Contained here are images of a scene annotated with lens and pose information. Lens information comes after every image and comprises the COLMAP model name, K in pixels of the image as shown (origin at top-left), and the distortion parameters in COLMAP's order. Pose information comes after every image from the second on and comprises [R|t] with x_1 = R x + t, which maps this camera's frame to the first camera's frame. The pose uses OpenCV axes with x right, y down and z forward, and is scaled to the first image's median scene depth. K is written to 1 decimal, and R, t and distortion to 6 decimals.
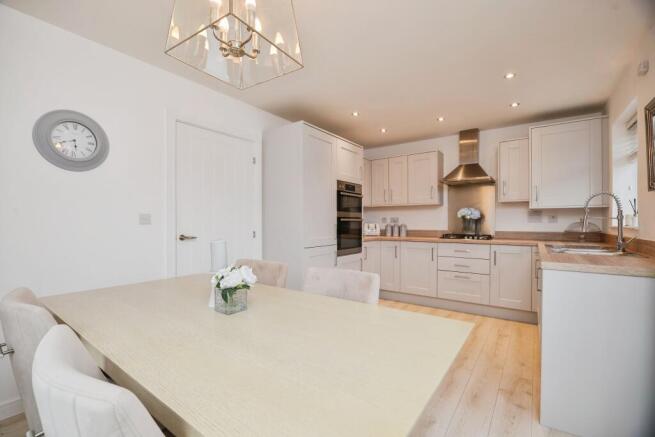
lens RADIAL K [[292.7, 0, 322.9], [0, 292.7, 220.3], [0, 0, 1]] dist [-0.000387, -0.004451]
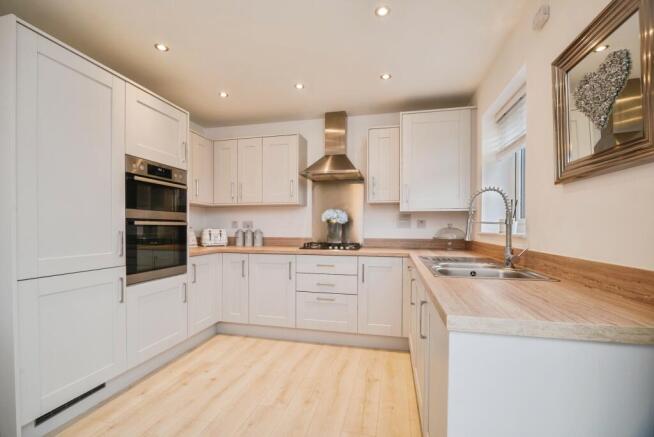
lens RADIAL K [[292.3, 0, 322.4], [0, 292.3, 220.3], [0, 0, 1]] dist [-0.000387, -0.004451]
pose [[0.926254, 0.011764, 0.376717, 0.173920], [-0.005635, 0.999833, -0.017367, 0.000814], [-0.376858, 0.013963, 0.926166, 0.287268]]
